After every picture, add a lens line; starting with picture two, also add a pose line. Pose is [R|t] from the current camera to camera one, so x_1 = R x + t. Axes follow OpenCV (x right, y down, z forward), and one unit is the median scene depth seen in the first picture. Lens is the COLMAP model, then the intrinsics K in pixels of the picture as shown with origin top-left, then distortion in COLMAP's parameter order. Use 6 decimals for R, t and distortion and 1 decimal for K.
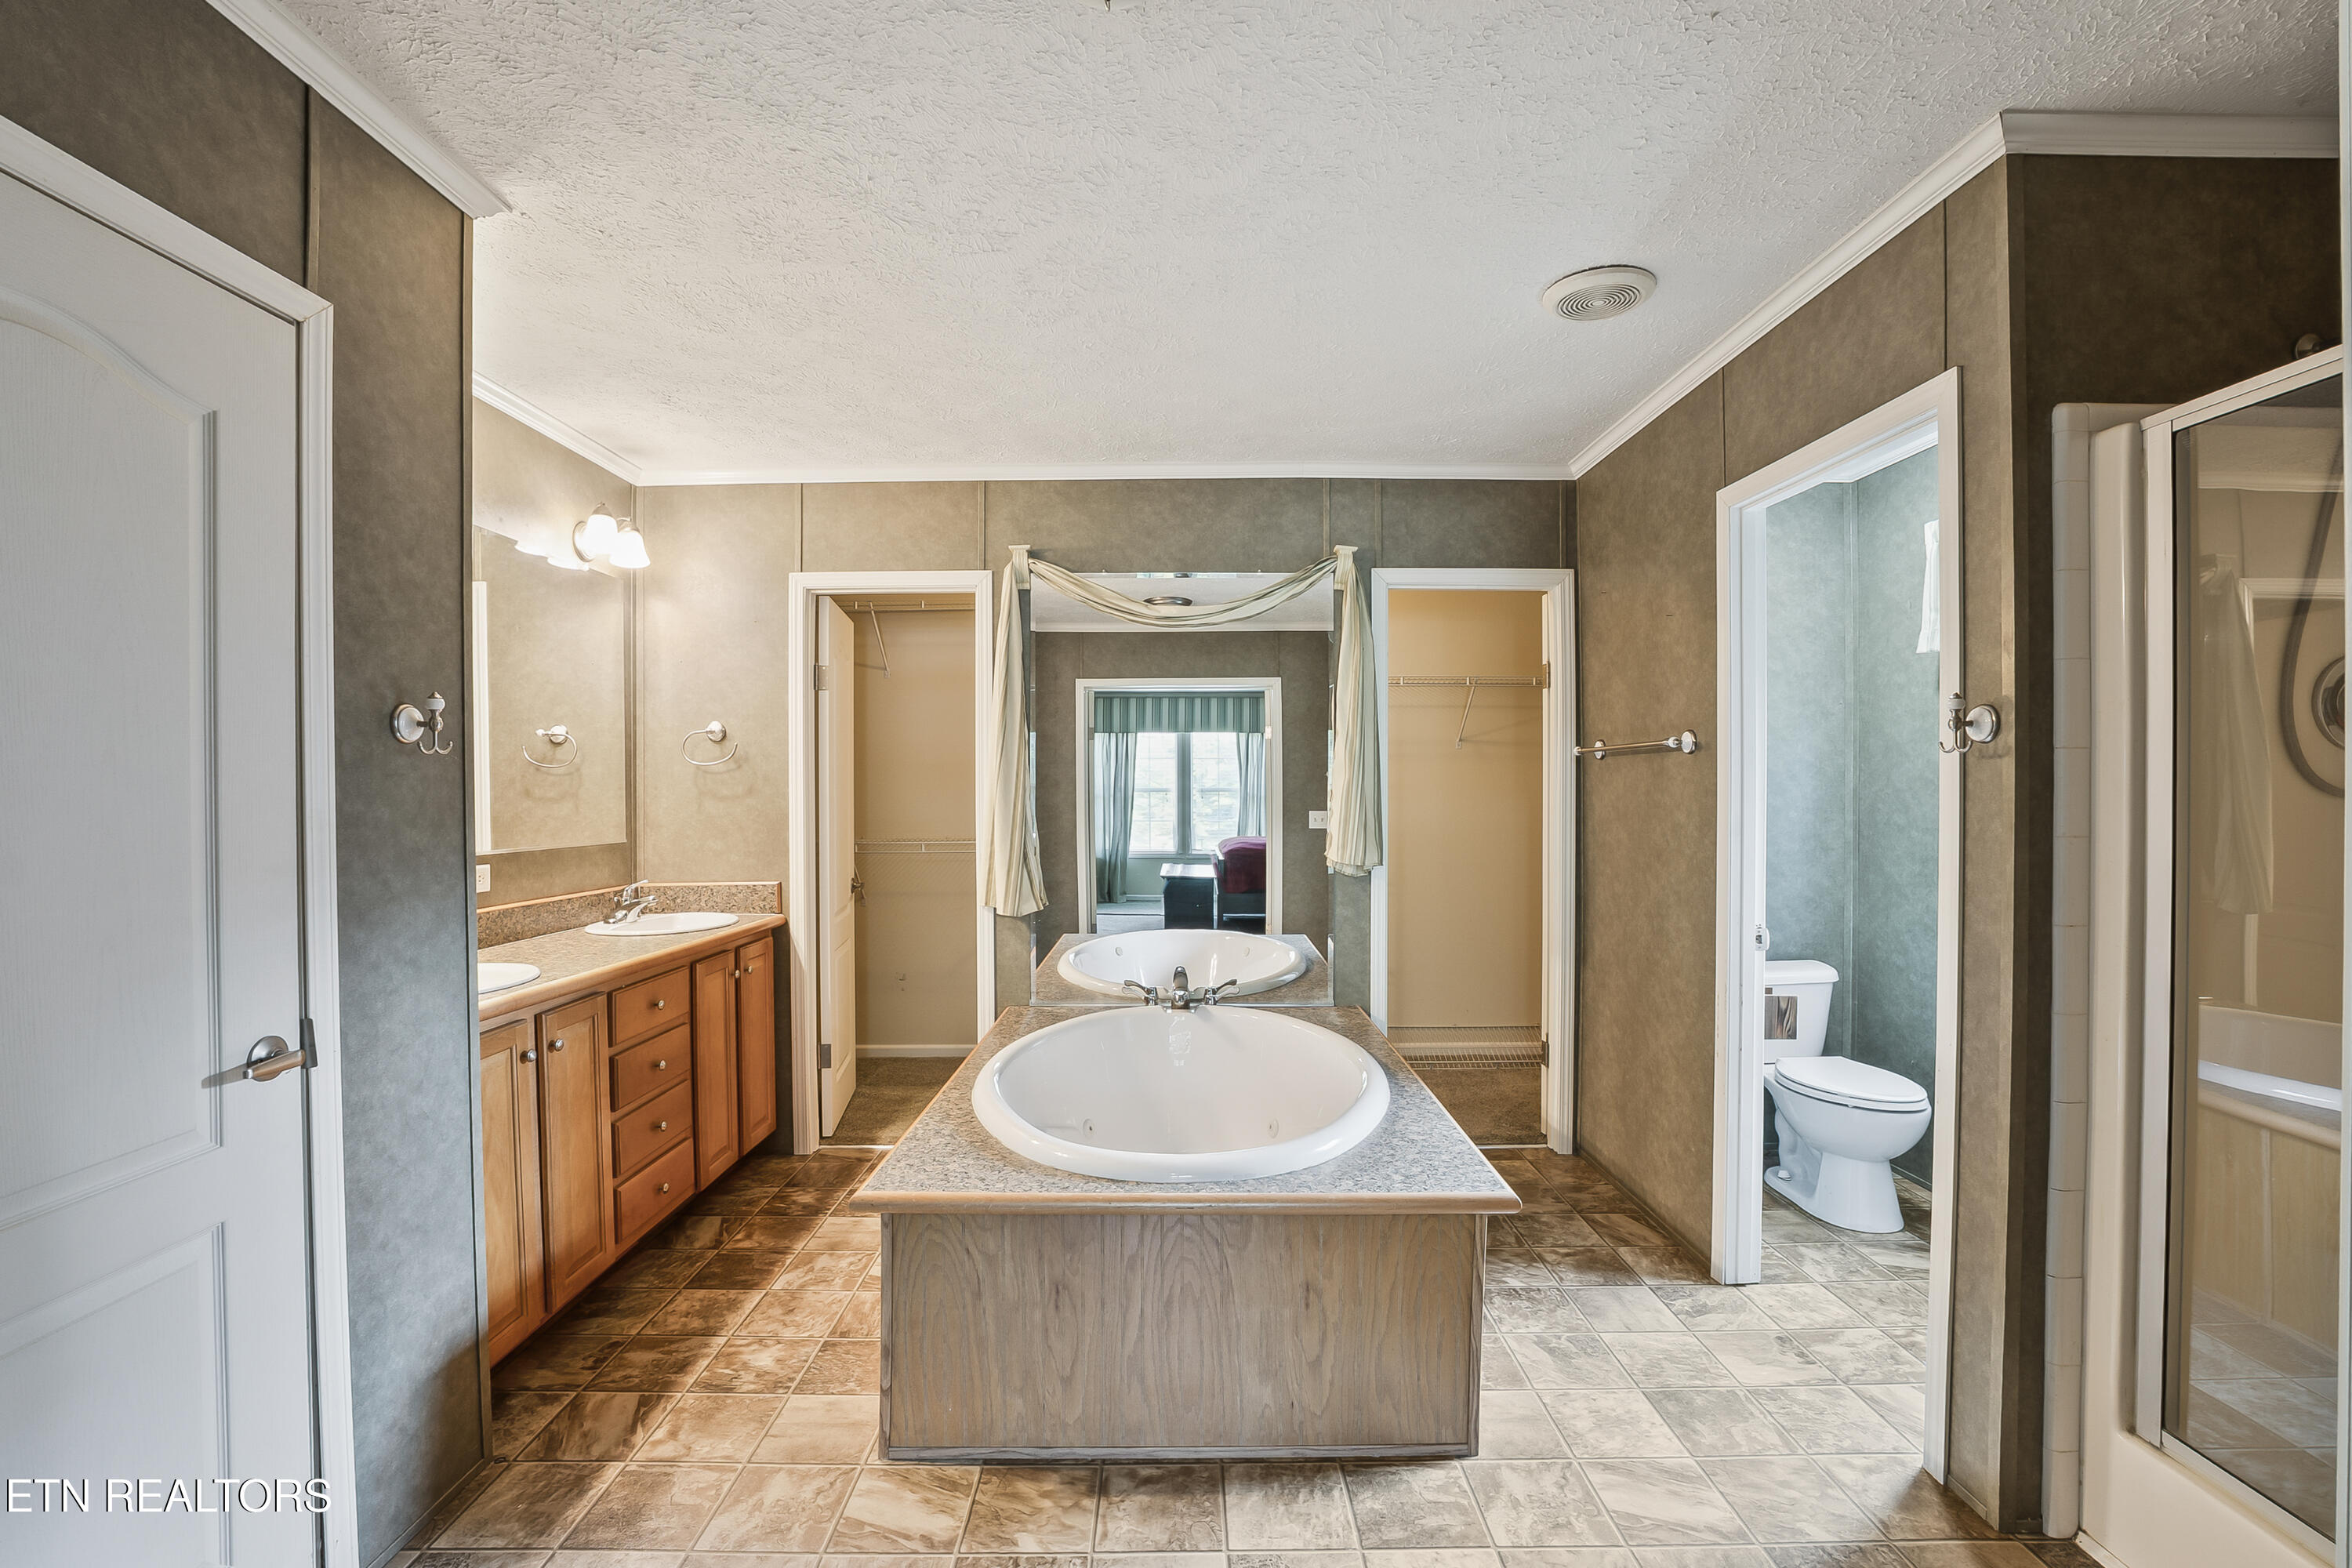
lens RADIAL K [[1014.1, 0, 1184.2], [0, 1014.1, 798.6], [0, 0, 1]] dist [-0.031331, 0.000739]
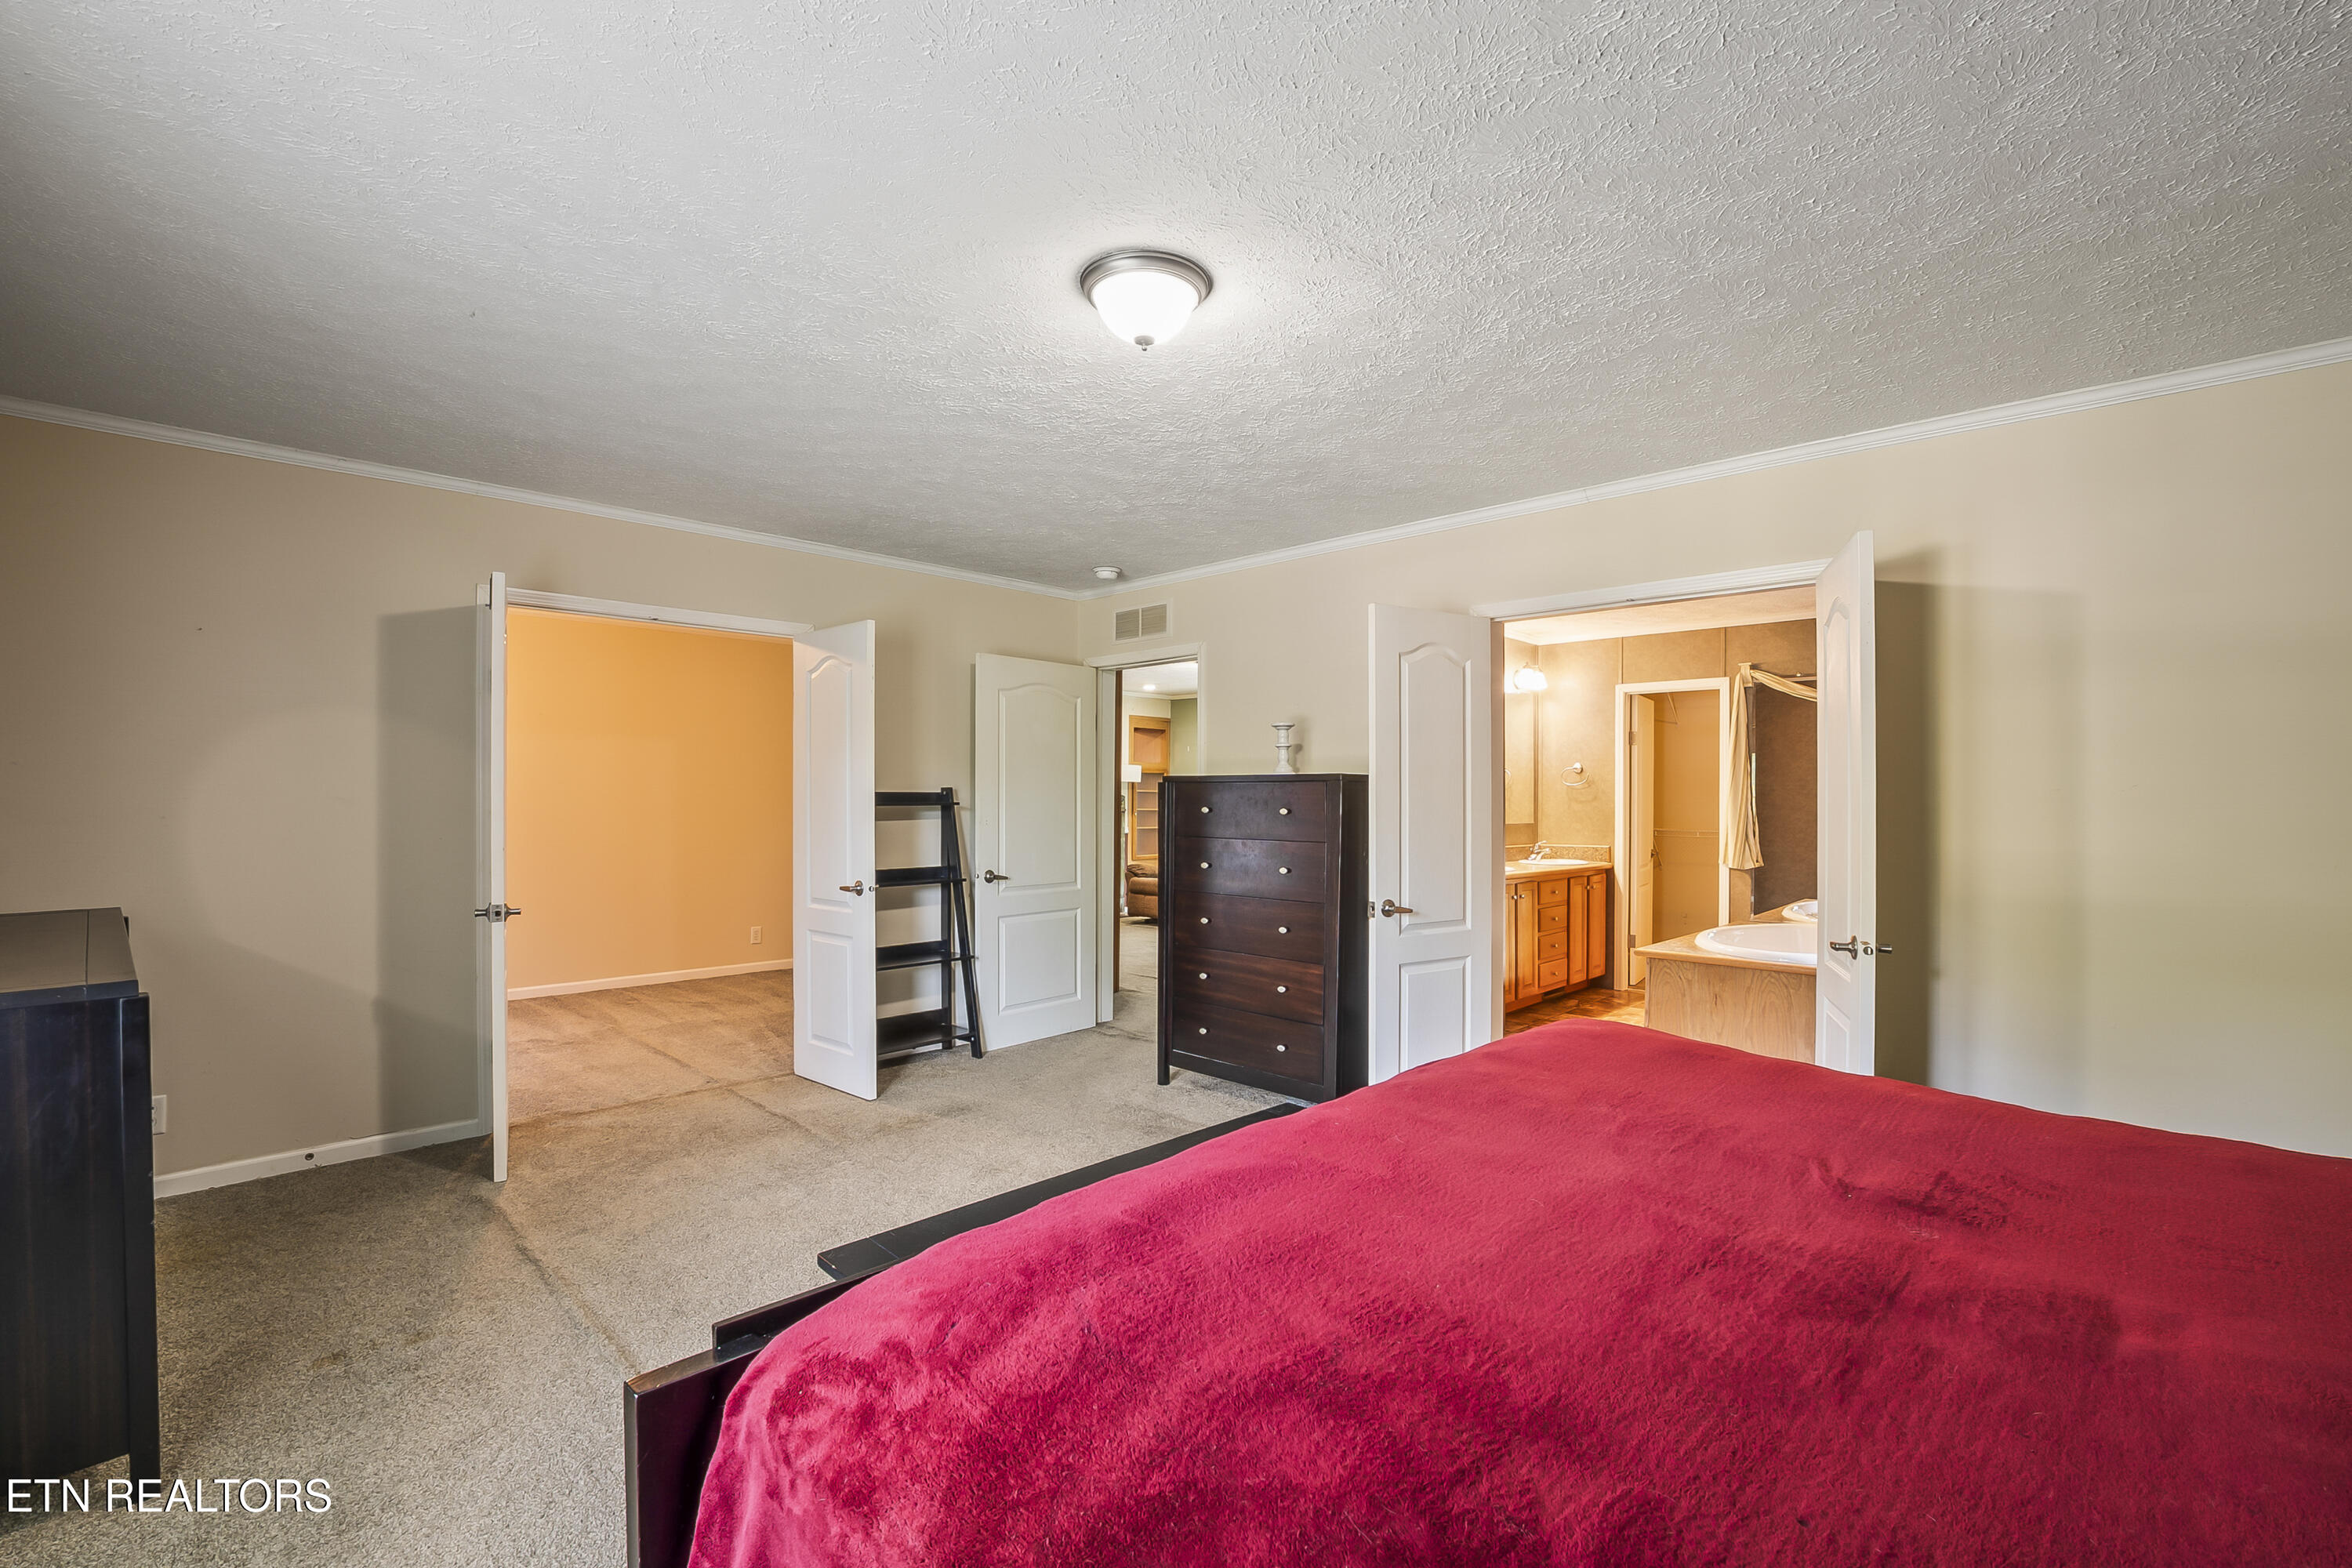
lens RADIAL K [[1014.1, 0, 1184.2], [0, 1014.1, 798.6], [0, 0, 1]] dist [-0.031331, 0.000739]
pose [[0.711157, 0.008072, -0.702987, 0.380292], [-0.010978, 0.999940, 0.000376, 0.000442], [0.702948, 0.007450, 0.711203, -0.956380]]
